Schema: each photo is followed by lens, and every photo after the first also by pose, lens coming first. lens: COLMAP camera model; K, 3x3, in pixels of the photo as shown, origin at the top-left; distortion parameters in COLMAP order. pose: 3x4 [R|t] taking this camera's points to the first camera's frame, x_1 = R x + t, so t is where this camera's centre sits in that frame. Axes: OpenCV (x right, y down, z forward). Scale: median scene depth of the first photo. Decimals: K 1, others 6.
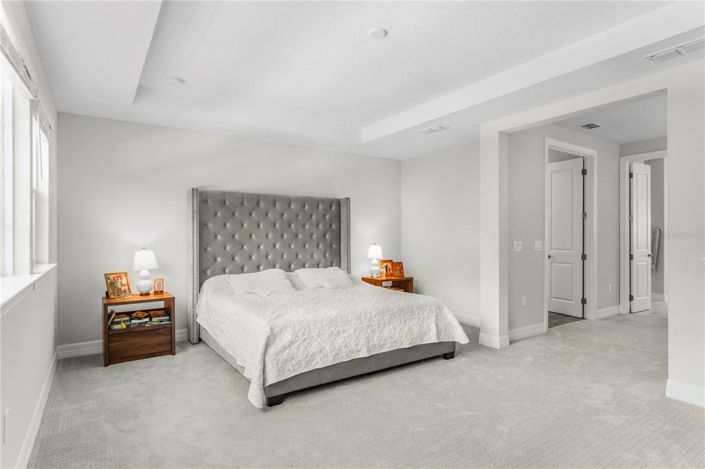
lens RADIAL K [[377.9, 0, 350.7], [0, 377.9, 233.1], [0, 0, 1]] dist [0.001862, 0.002971]
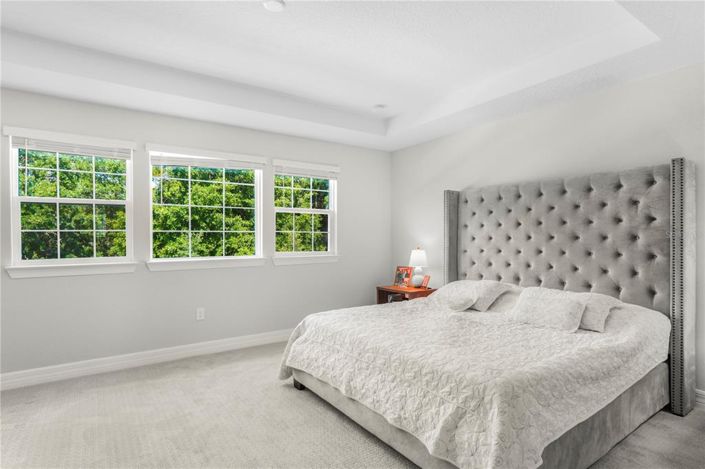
lens RADIAL K [[381.0, 0, 354.2], [0, 381.0, 238.7], [0, 0, 1]] dist [0.002421, 0.000153]
pose [[0.031215, 0.007461, -0.999485, 0.583600], [0.006659, 0.999948, 0.007673, 0.000917], [0.999491, -0.006895, 0.031164, 0.711018]]
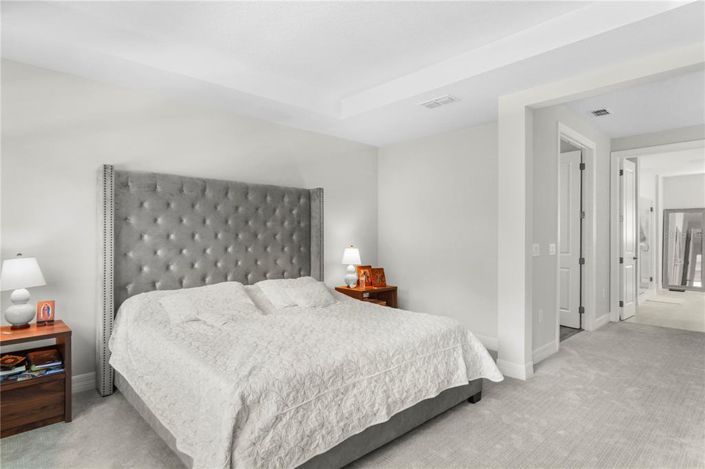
lens RADIAL K [[377.9, 0, 350.7], [0, 377.9, 233.1], [0, 0, 1]] dist [0.001862, 0.002971]
pose [[0.987181, 0.005648, 0.159508, -0.089255], [-0.005647, 0.999984, -0.000456, 0.000721], [-0.159508, -0.000450, 0.987197, 0.257568]]
